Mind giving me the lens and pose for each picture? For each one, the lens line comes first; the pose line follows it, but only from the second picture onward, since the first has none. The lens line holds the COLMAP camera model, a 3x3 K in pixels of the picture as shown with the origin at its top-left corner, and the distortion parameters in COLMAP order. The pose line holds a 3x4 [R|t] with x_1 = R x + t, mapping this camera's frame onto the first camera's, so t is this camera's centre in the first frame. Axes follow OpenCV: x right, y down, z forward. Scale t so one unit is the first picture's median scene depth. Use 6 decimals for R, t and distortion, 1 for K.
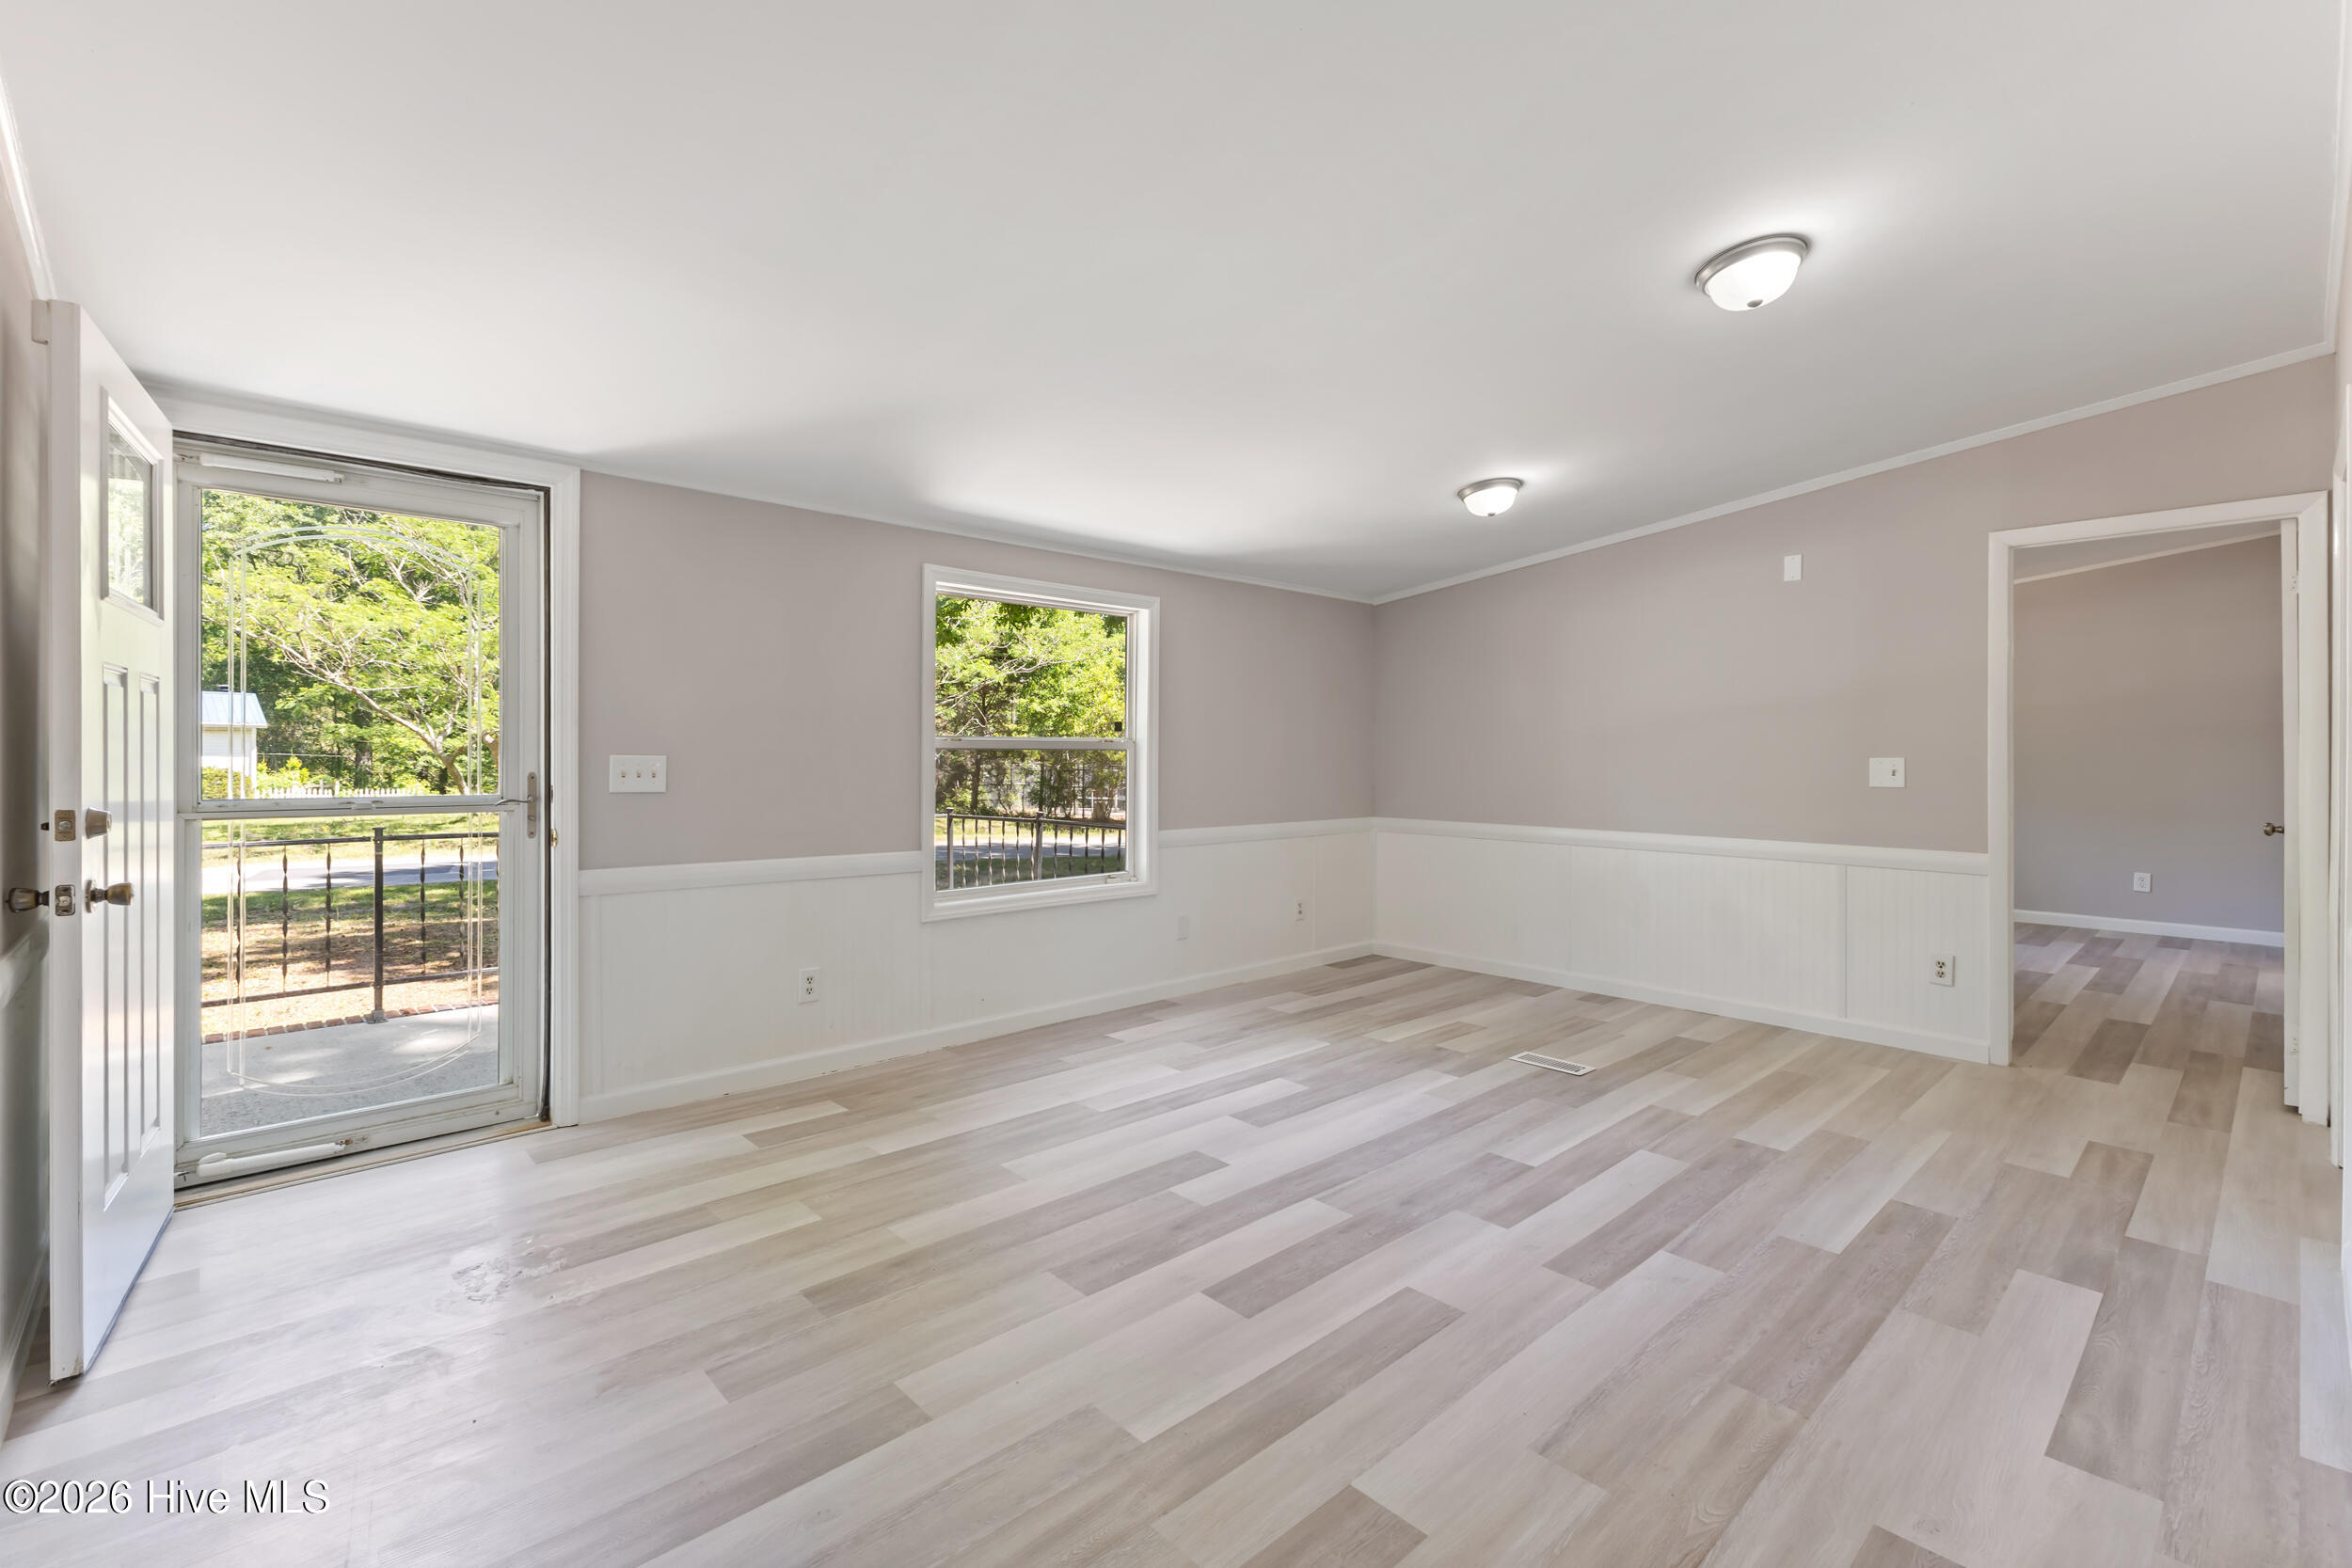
lens RADIAL K [[1024.4, 0, 1175.8], [0, 1024.4, 760.8], [0, 0, 1]] dist [0.012342, -0.002106]
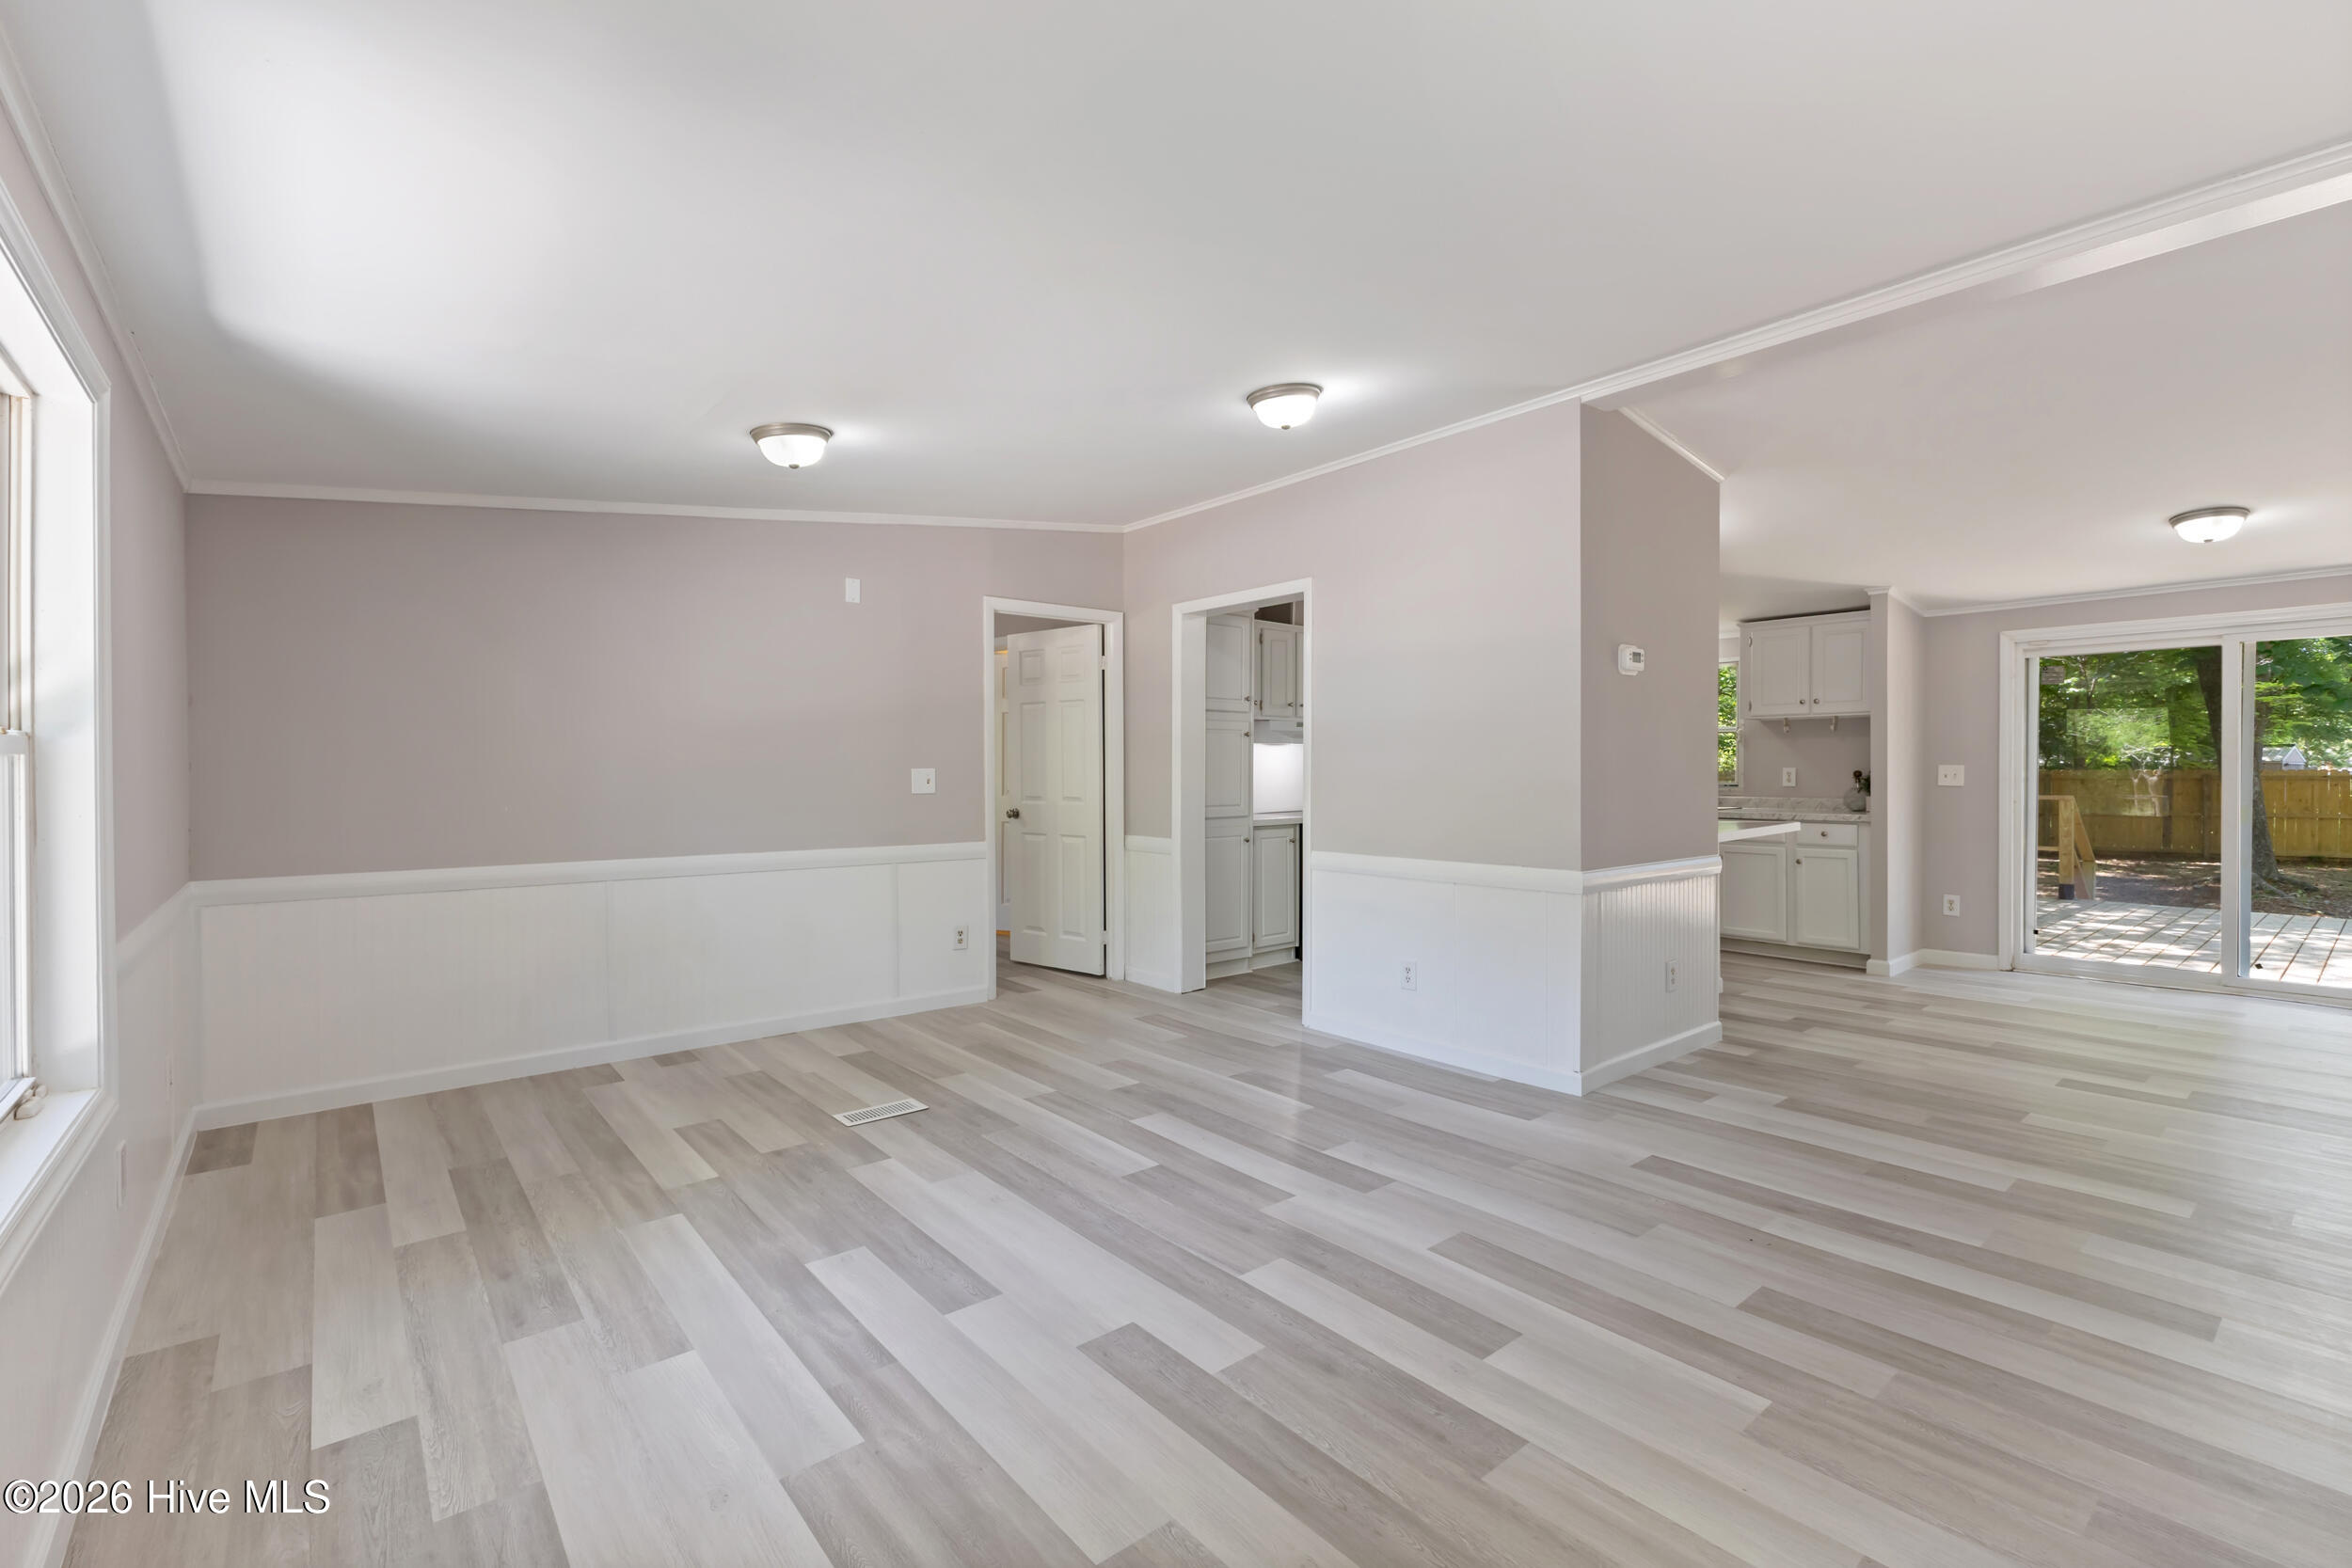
lens RADIAL K [[1024.4, 0, 1173.8], [0, 1024.4, 778.9], [0, 0, 1]] dist [0.012342, -0.002106]
pose [[0.057389, -0.012926, 0.998268, -0.620626], [0.007860, 0.999891, 0.012495, -0.005082], [-0.998321, 0.007129, 0.057485, 0.848620]]
